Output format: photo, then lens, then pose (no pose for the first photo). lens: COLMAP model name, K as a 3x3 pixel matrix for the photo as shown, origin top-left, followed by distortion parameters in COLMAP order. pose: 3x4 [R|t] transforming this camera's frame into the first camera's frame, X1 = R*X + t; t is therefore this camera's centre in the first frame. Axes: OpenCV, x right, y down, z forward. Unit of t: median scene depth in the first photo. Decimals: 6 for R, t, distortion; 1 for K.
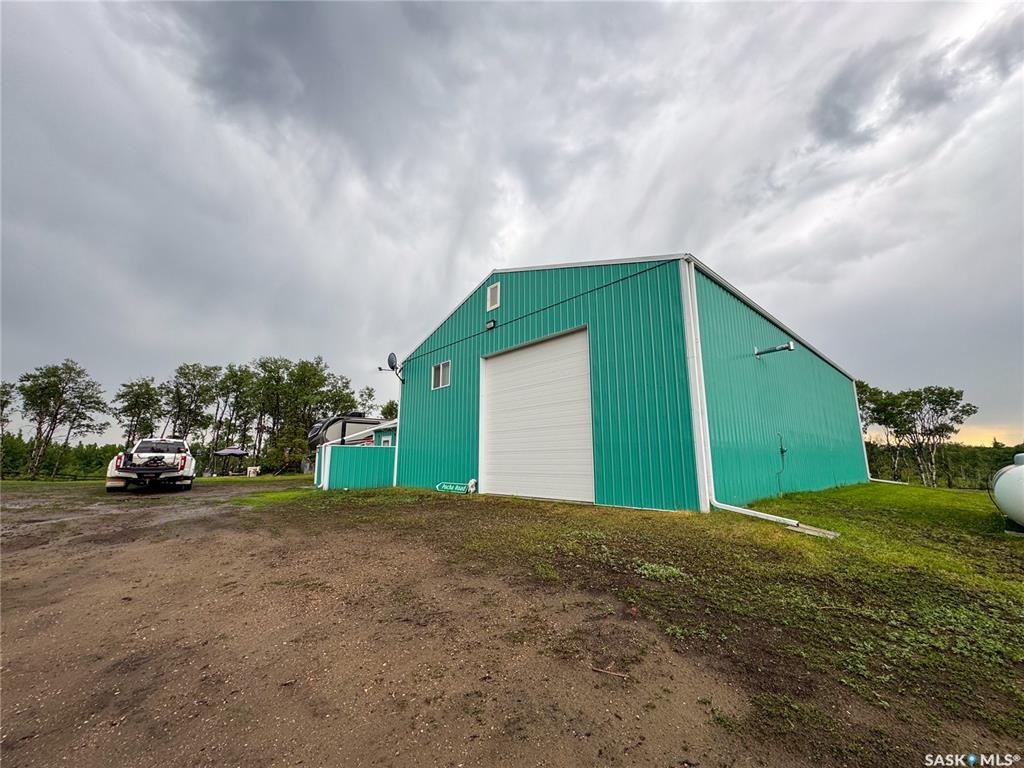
lens RADIAL K [[408.4, 0, 496.7], [0, 408.4, 372.5], [0, 0, 1]] dist [-0.004469, 0.000332]
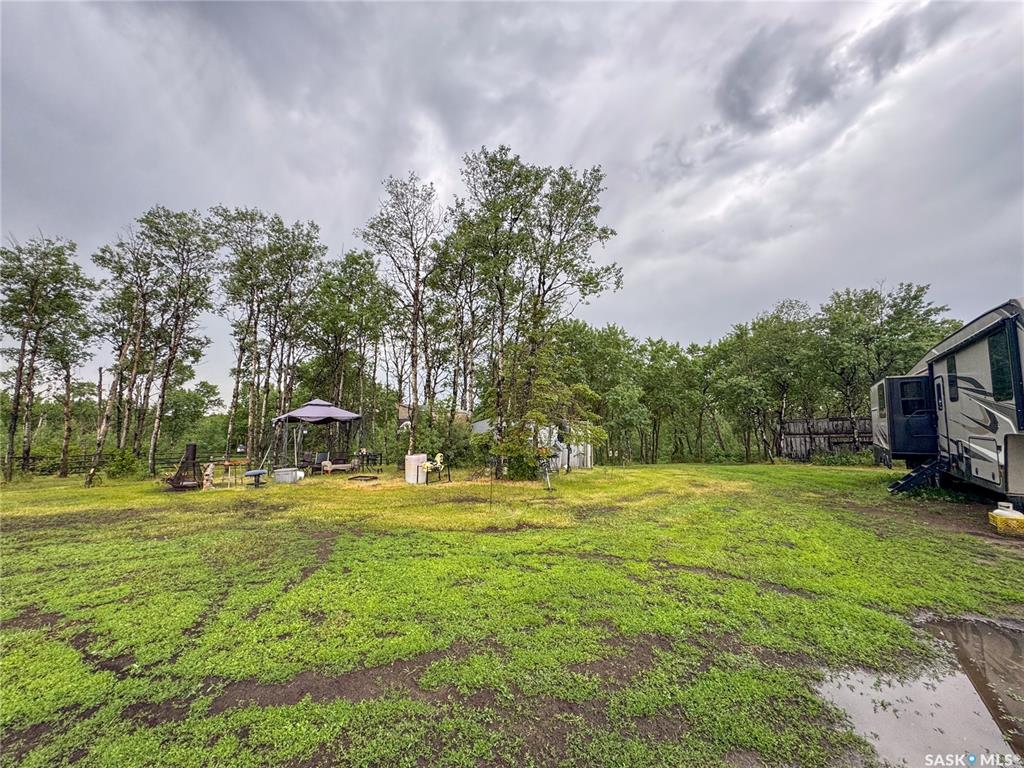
lens RADIAL K [[408.4, 0, 446.0], [0, 408.4, 387.4], [0, 0, 1]] dist [-0.004469, 0.000332]
pose [[0.992329, 0.030767, 0.119737, -0.279438], [-0.045188, 0.991787, 0.119654, 0.054070], [-0.115073, -0.124146, 0.985569, 0.287144]]
